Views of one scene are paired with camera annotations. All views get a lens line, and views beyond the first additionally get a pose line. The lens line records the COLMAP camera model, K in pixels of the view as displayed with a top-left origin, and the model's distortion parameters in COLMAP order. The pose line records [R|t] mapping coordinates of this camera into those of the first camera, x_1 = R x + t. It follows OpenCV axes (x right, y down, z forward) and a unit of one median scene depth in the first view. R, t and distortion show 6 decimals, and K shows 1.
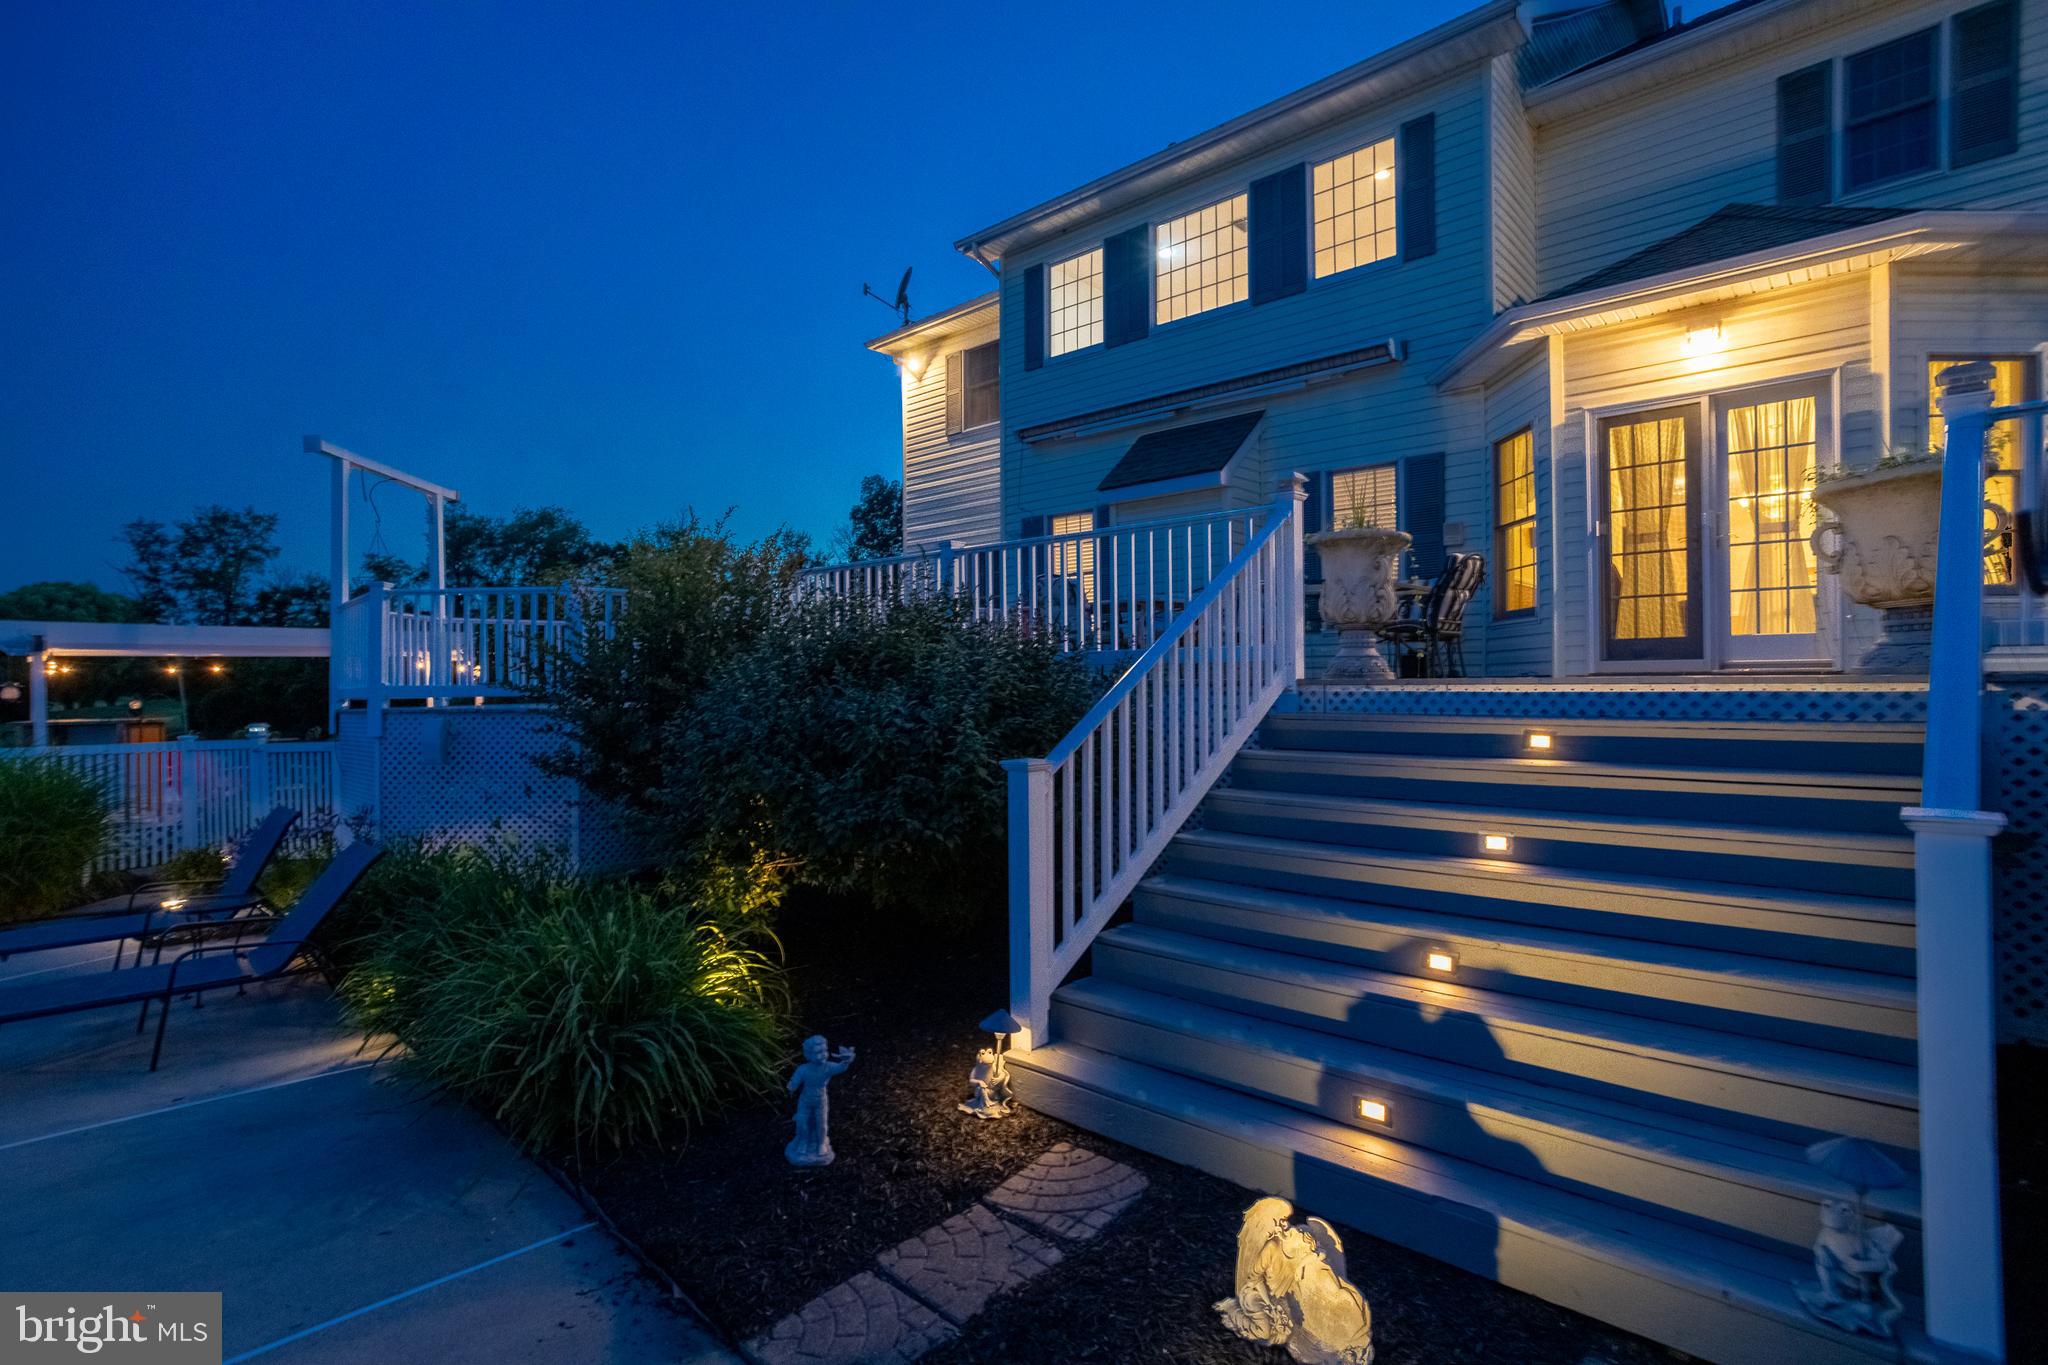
lens RADIAL K [[987.3, 0, 1014.8], [0, 987.3, 684.8], [0, 0, 1]] dist [-0.033470, 0.024633]
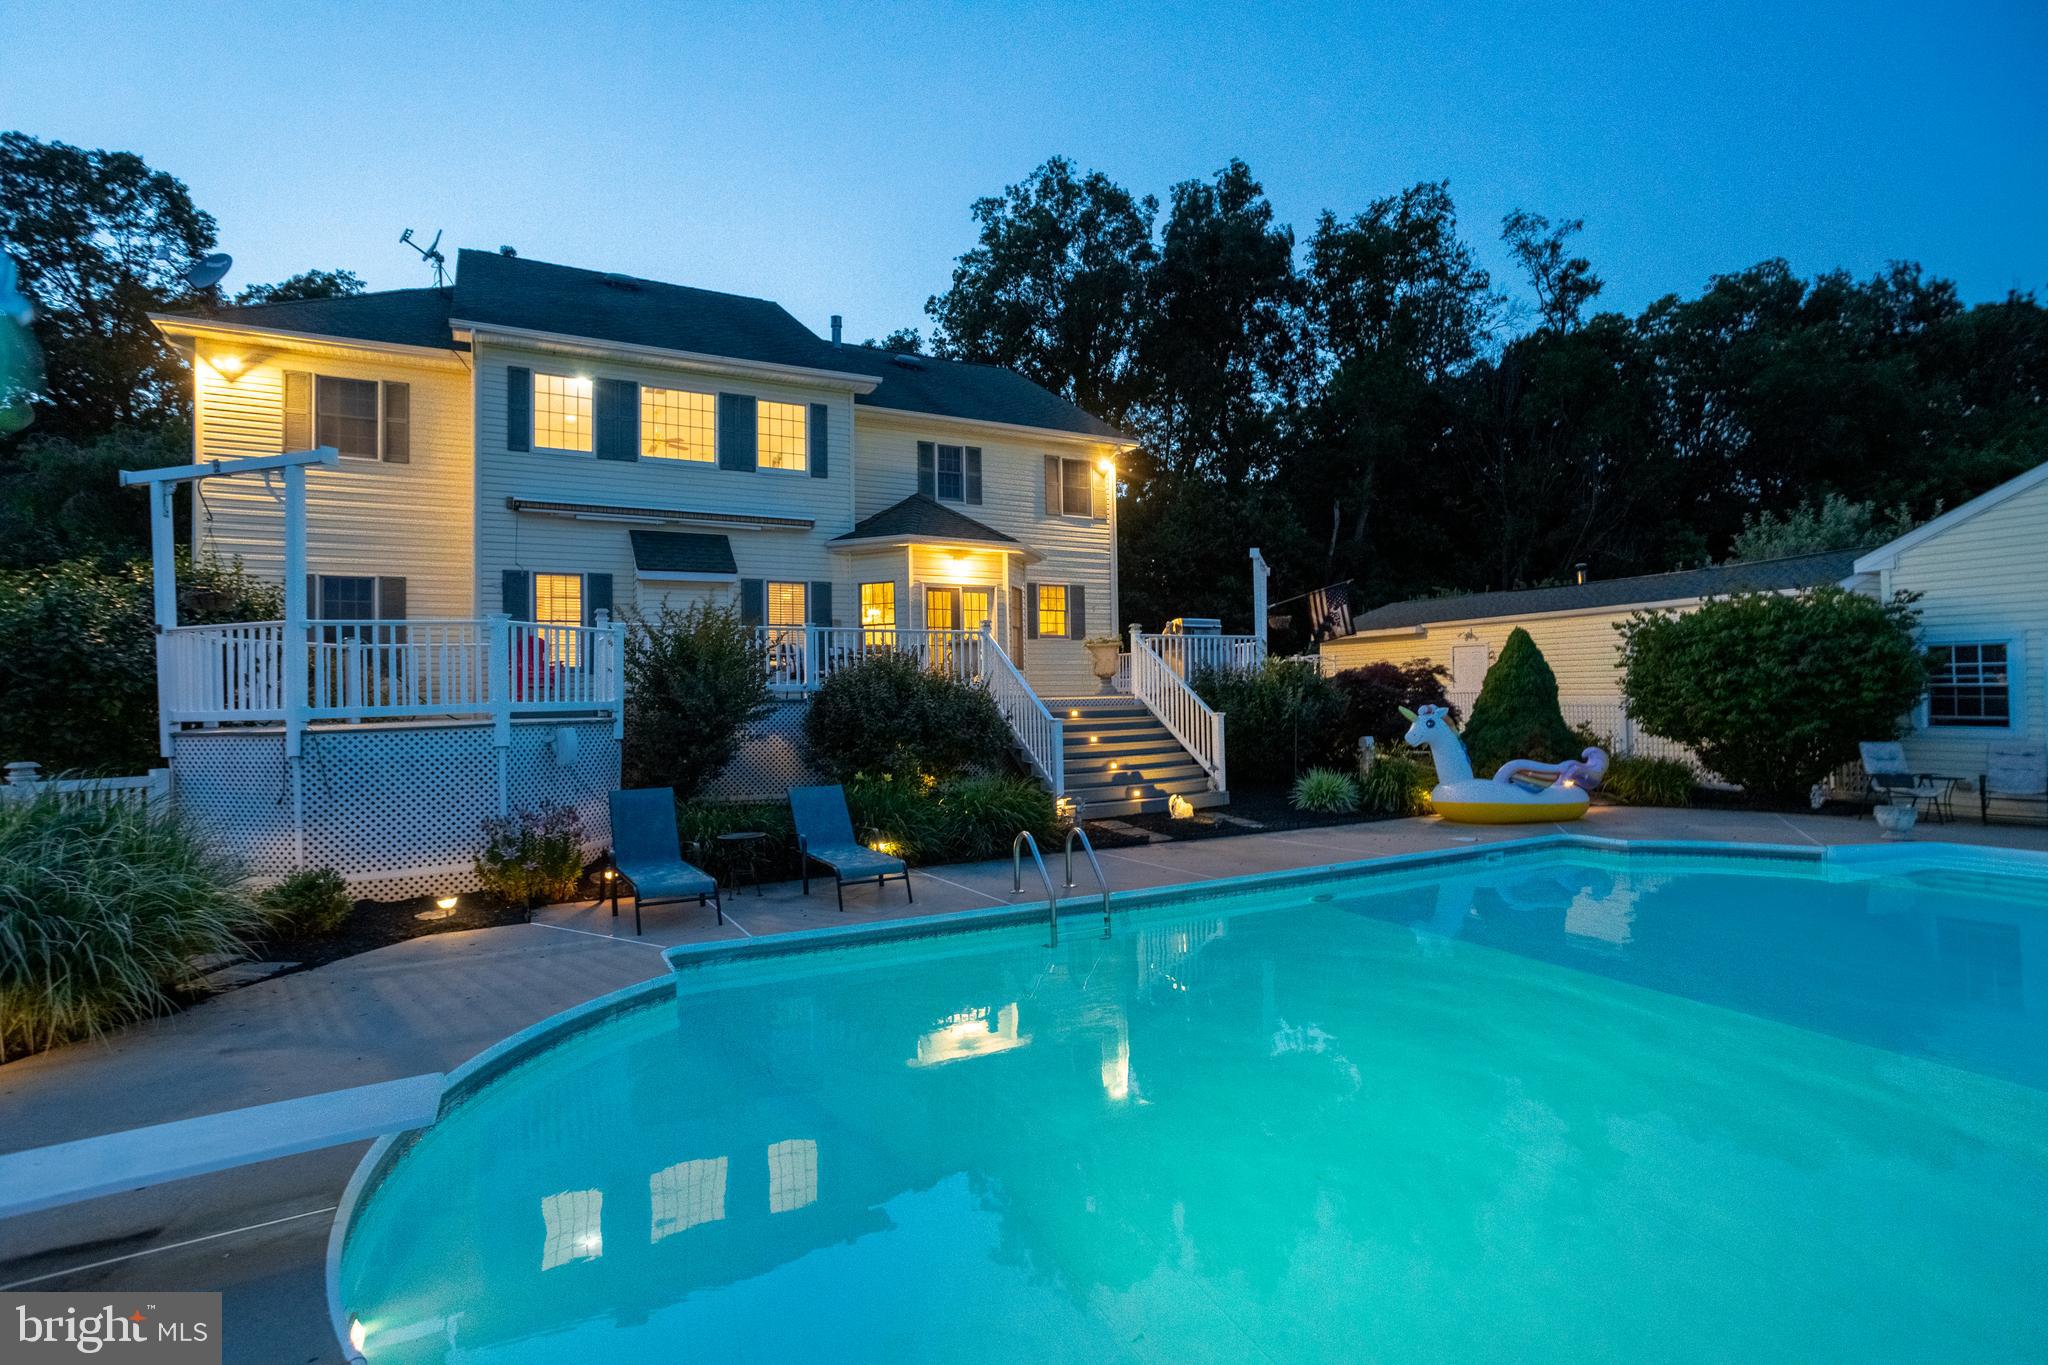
lens RADIAL K [[987.3, 0, 1014.4], [0, 987.3, 682.2], [0, 0, 1]] dist [-0.033470, 0.024633]
pose [[0.330386, 0.016162, 0.943708, -1.170984], [0.015948, 0.999615, -0.022703, 0.009682], [-0.943711, 0.022551, 0.330001, 0.017133]]
